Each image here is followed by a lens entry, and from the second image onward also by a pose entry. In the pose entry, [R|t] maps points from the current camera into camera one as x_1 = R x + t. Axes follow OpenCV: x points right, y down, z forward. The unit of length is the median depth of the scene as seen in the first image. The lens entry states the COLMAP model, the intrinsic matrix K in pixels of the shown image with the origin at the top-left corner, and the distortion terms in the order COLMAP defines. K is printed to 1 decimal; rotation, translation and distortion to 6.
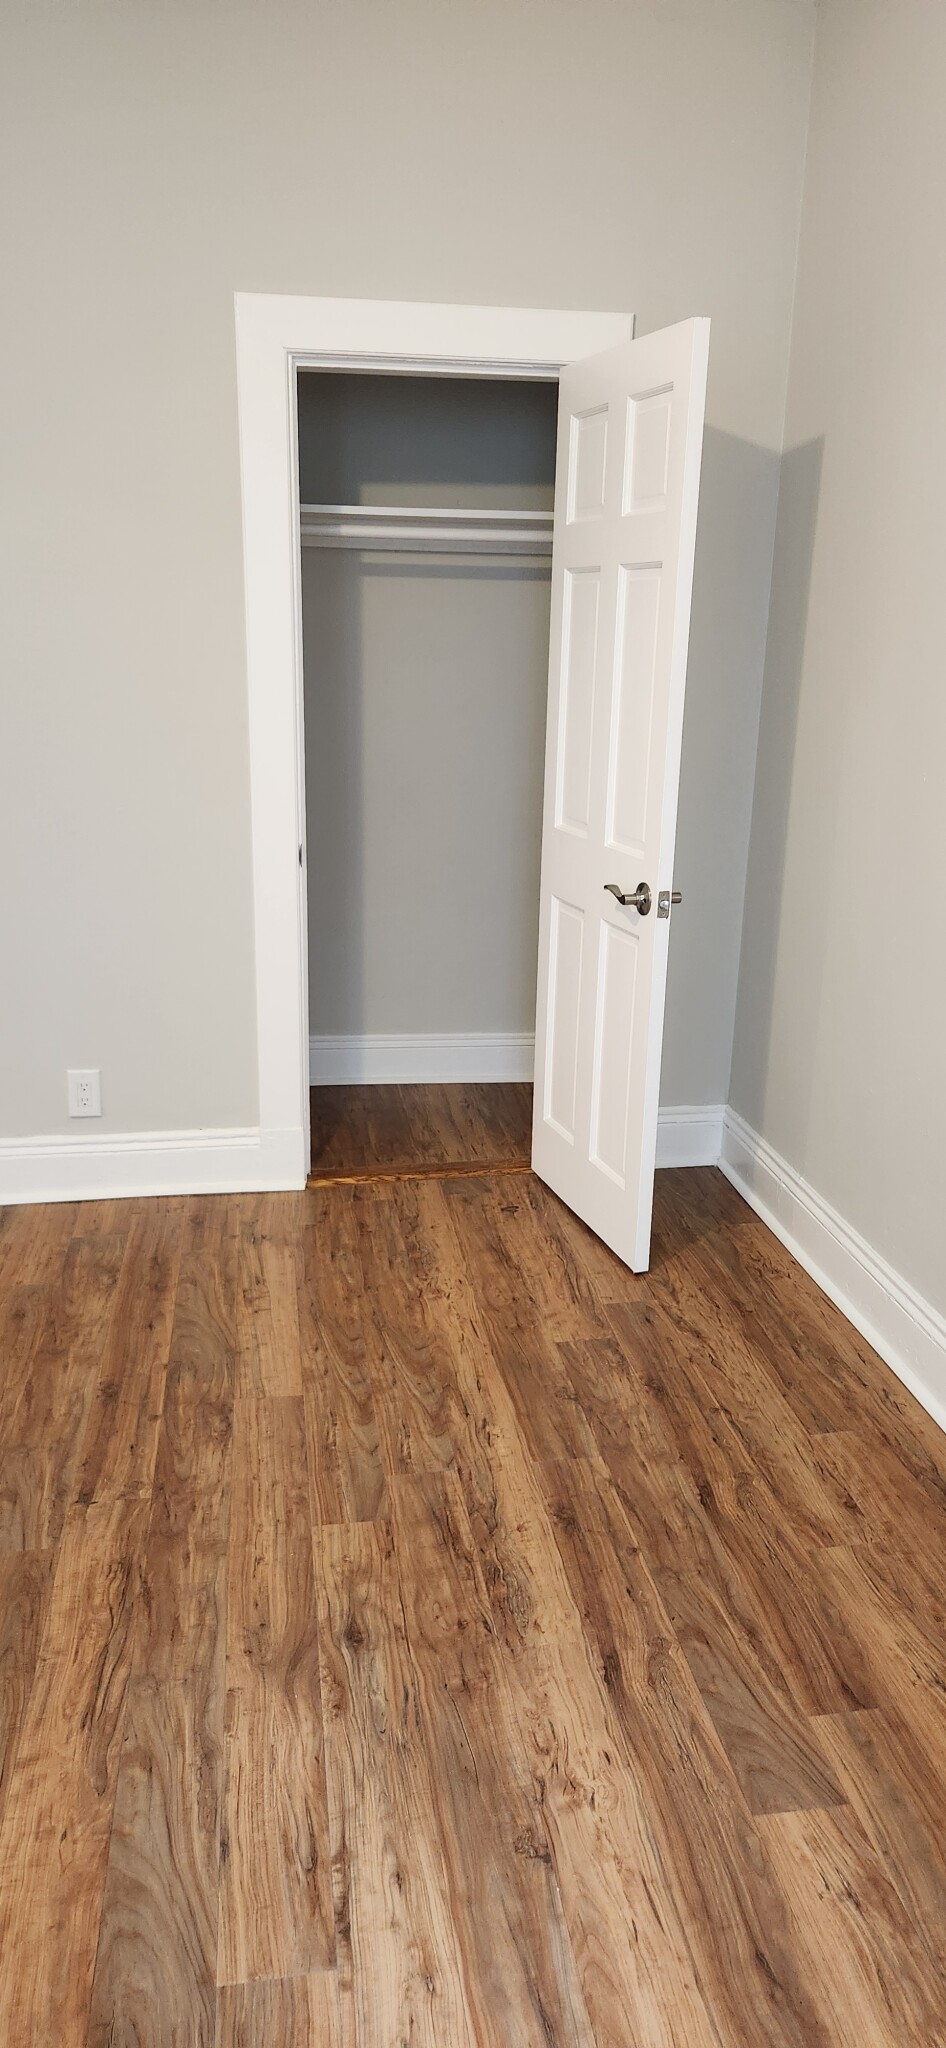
lens RADIAL K [[1360.2, 0, 473.0], [0, 1360.2, 1024.0], [0, 0, 1]] dist [0.069244, -0.063854]
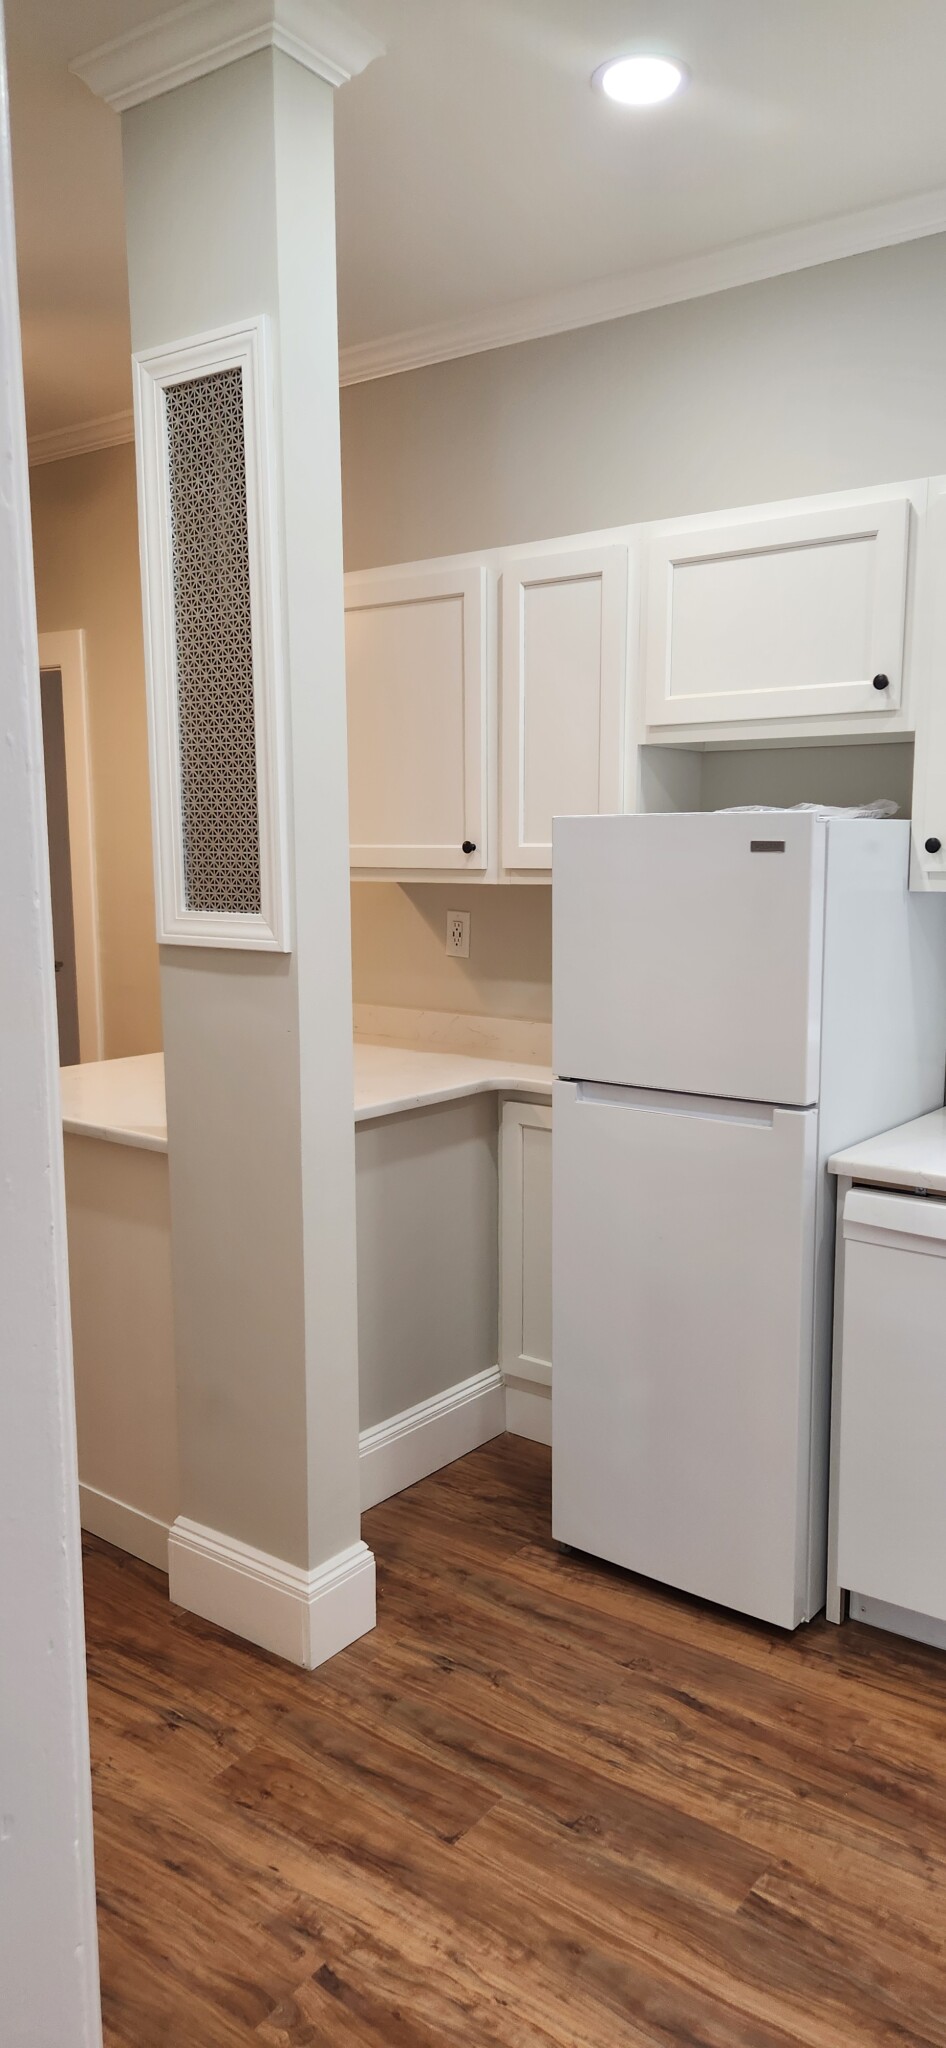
lens RADIAL K [[1360.2, 0, 473.0], [0, 1360.2, 1024.0], [0, 0, 1]] dist [0.069244, -0.063854]
pose [[-0.713989, 0.086131, -0.694839, 0.360745], [-0.196447, 0.927898, 0.316881, -0.452103], [0.672033, 0.362749, -0.645589, 1.514812]]
